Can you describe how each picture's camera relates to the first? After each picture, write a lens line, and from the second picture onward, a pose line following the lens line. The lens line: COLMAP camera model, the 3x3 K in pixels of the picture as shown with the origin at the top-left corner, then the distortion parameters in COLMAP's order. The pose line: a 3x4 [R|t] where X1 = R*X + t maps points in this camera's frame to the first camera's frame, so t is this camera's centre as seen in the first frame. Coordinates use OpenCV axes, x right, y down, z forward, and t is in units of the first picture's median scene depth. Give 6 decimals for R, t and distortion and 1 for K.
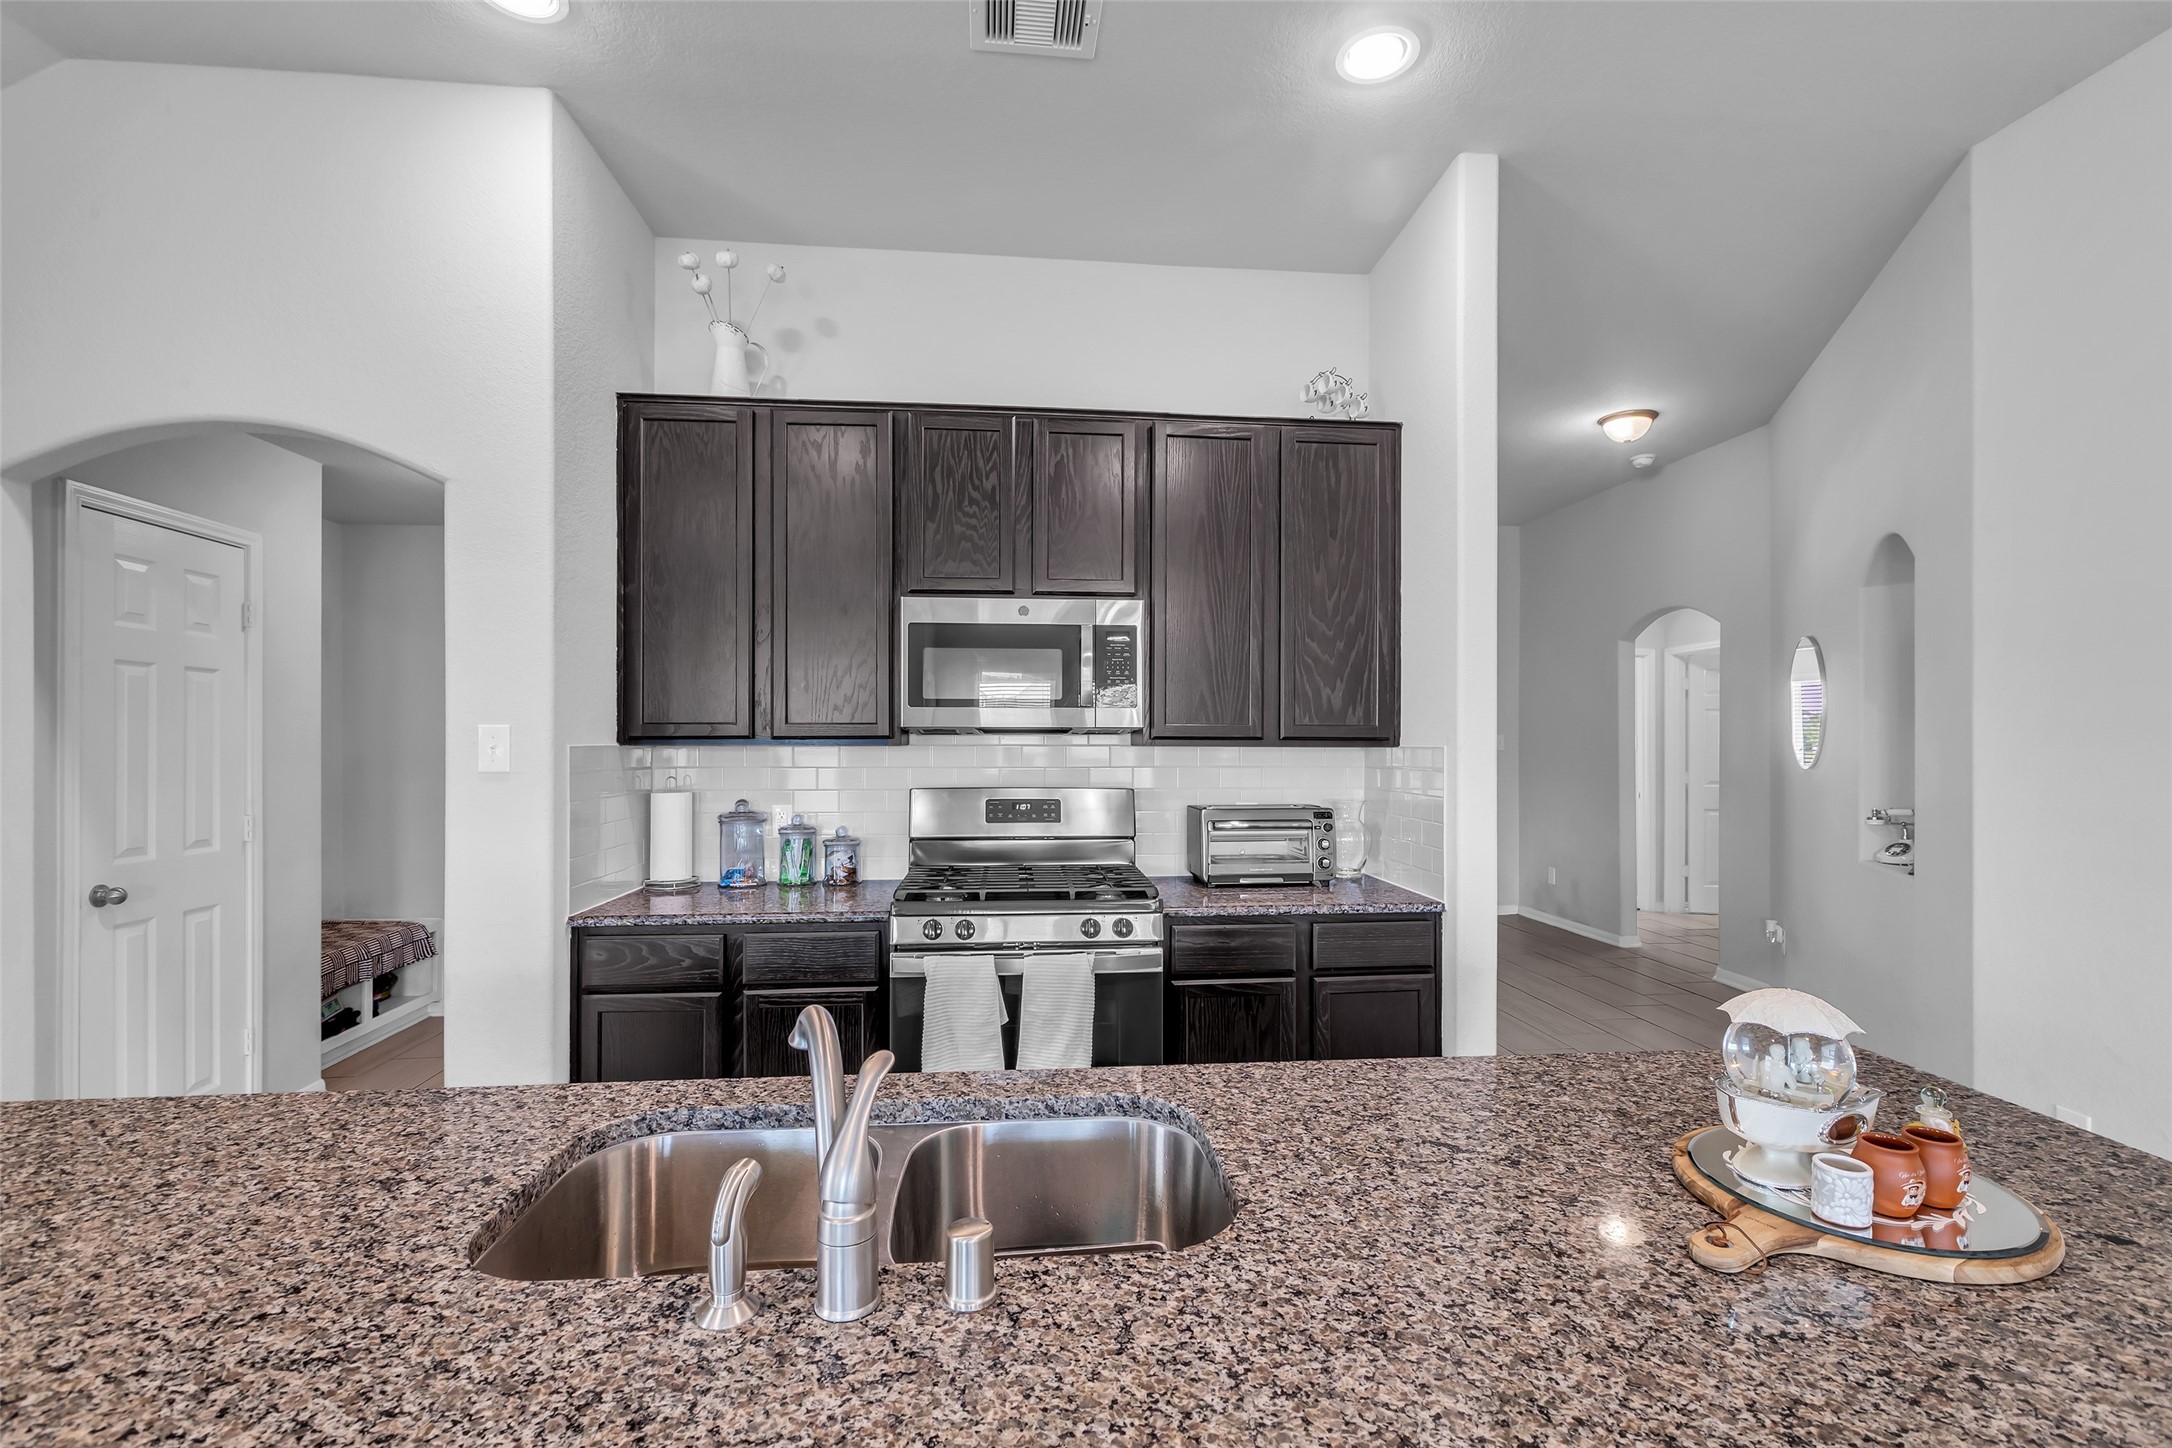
lens RADIAL K [[969.3, 0, 1115.8], [0, 969.3, 736.0], [0, 0, 1]] dist [-0.004649, -0.000430]
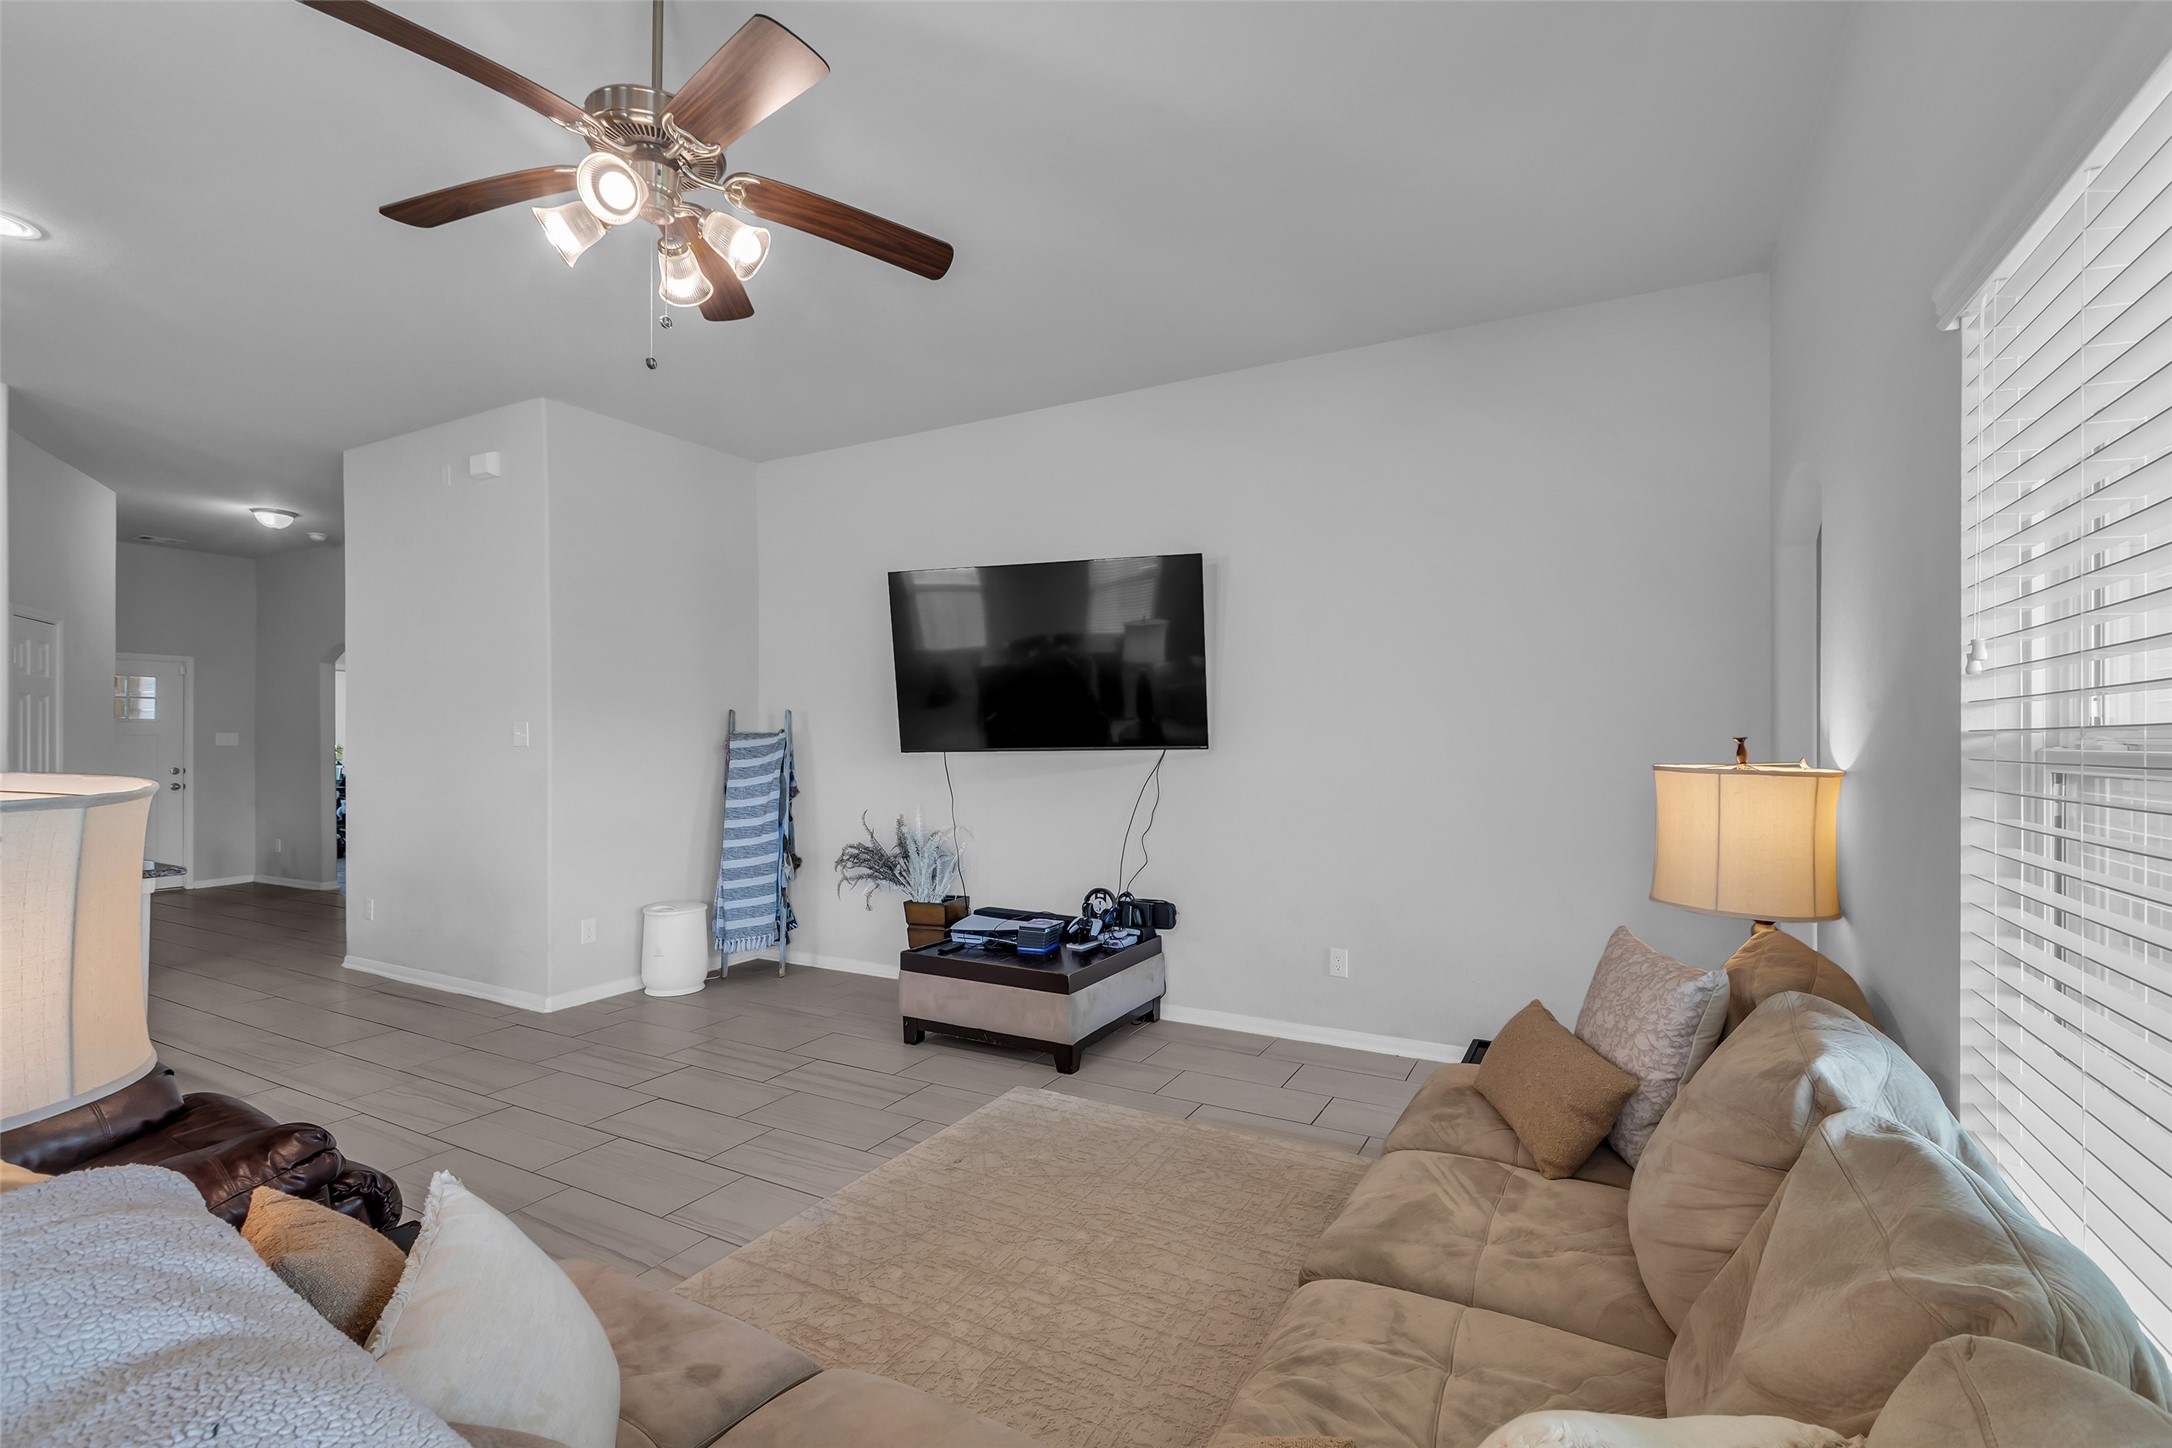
lens RADIAL K [[964.1, 0, 1099.8], [0, 964.1, 729.7], [0, 0, 1]] dist [0.000860, 0.000187]
pose [[0.575152, 0.005640, 0.818027, 0.117565], [-0.000568, 0.999979, -0.006495, 0.004552], [-0.818046, 0.003272, 0.575143, -1.518370]]
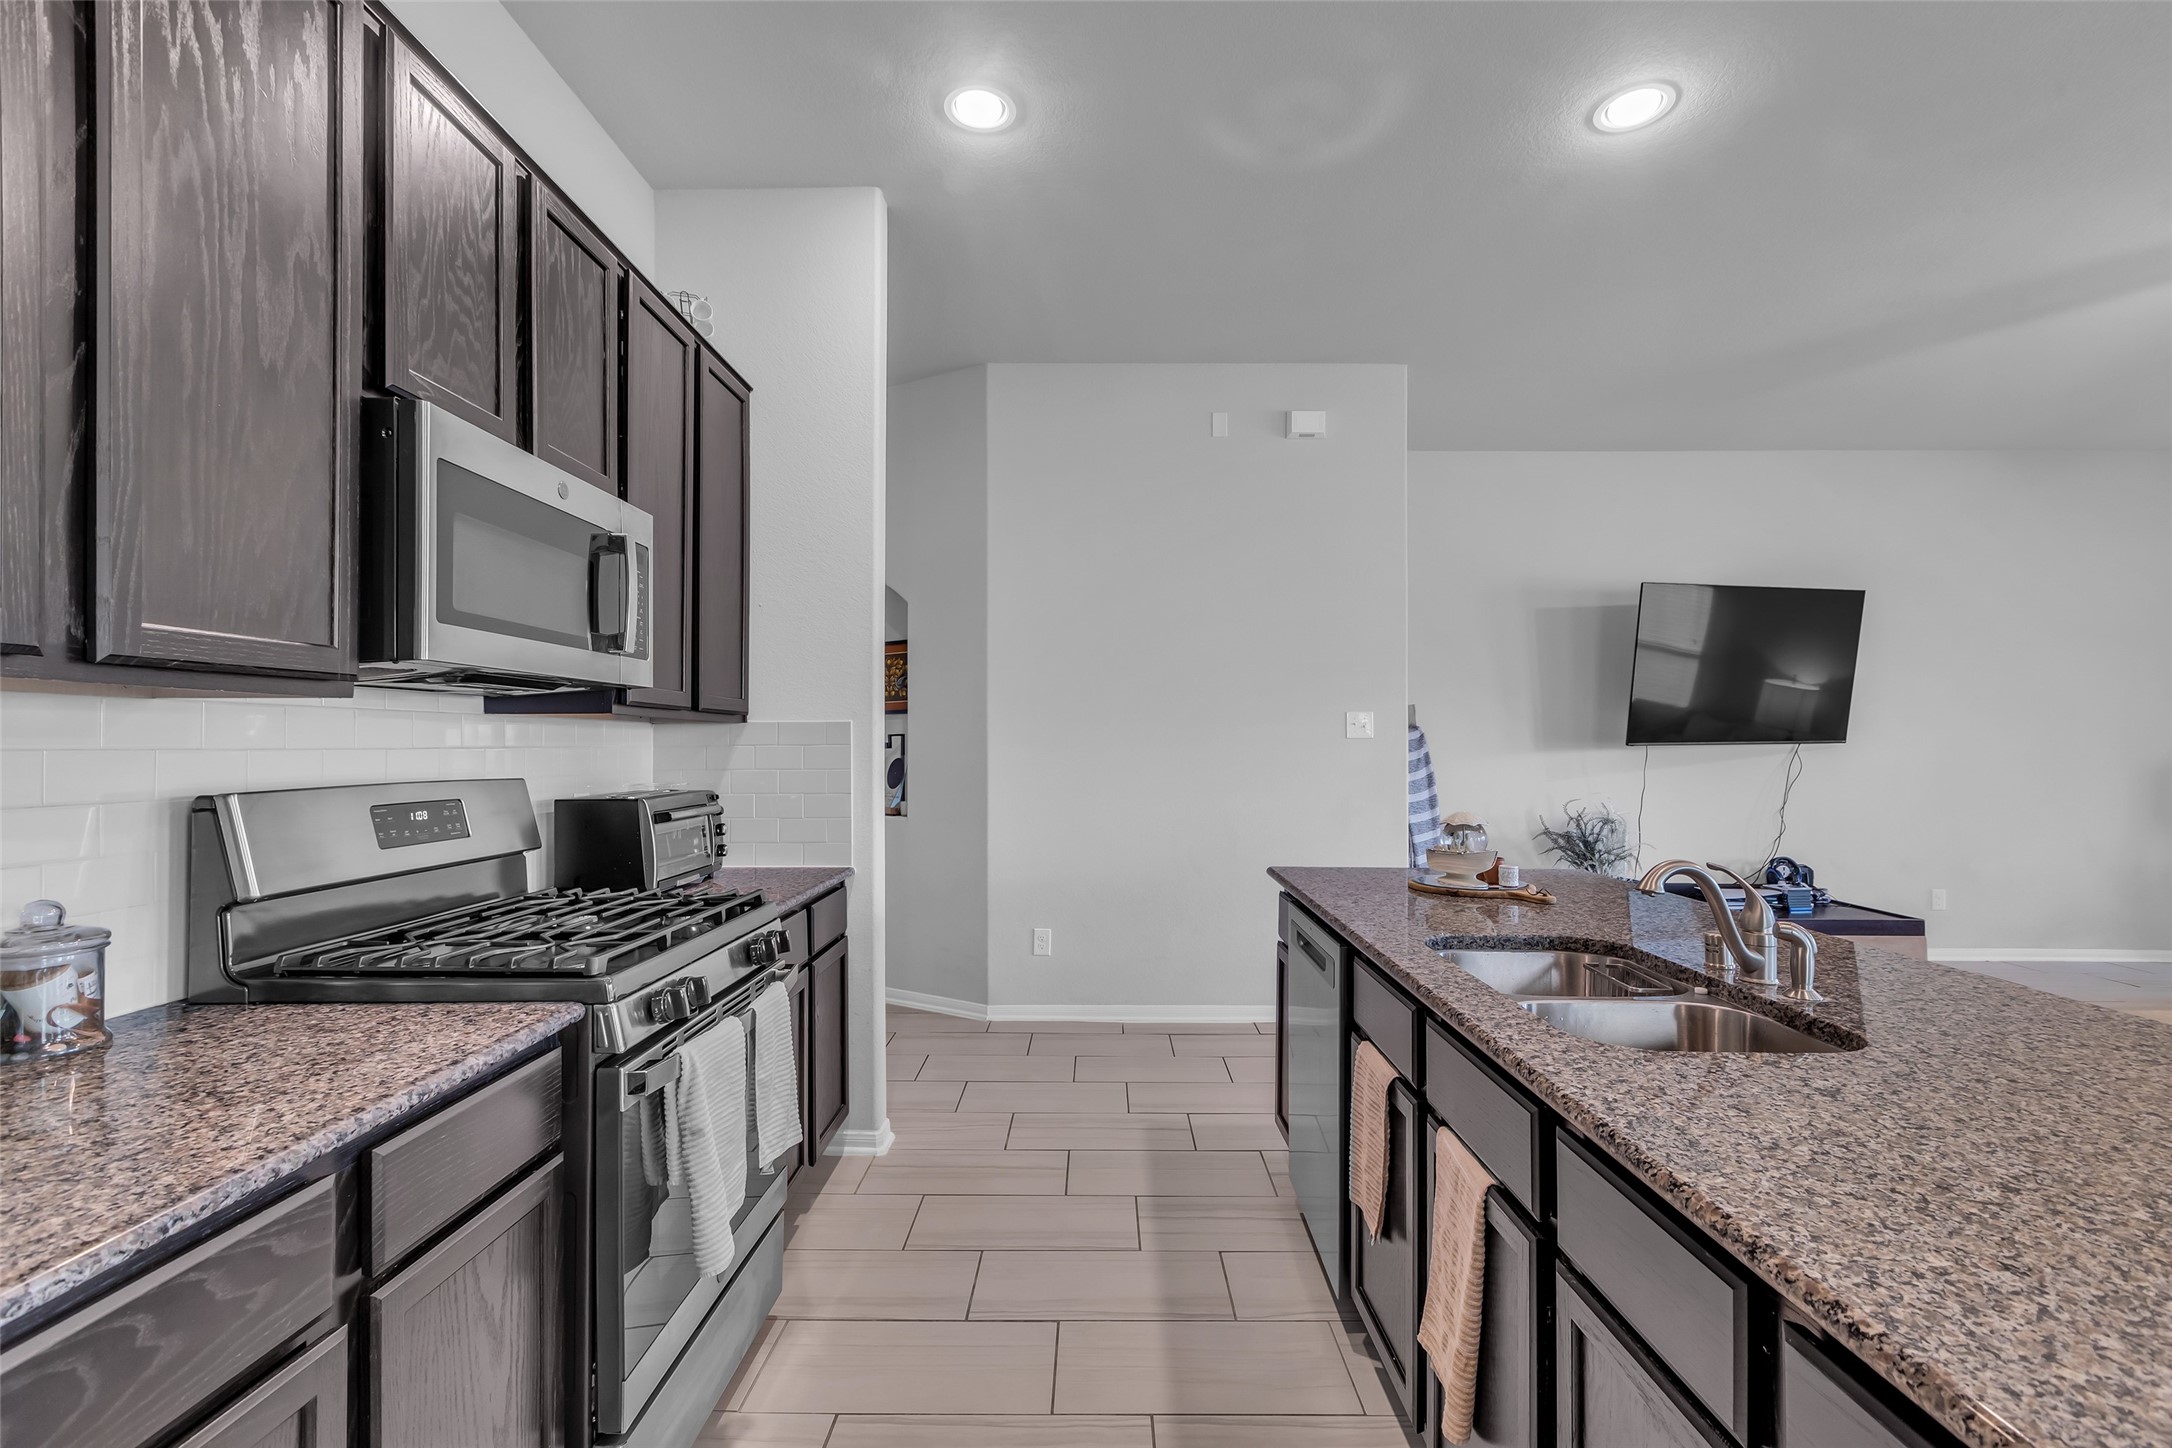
lens RADIAL K [[964.1, 0, 1099.8], [0, 964.1, 729.7], [0, 0, 1]] dist [0.000860, 0.000187]
pose [[0.119446, 0.014303, 0.992738, -0.725246], [-0.004542, 0.999894, -0.013859, 0.034381], [-0.992830, -0.002854, 0.119498, 0.637830]]
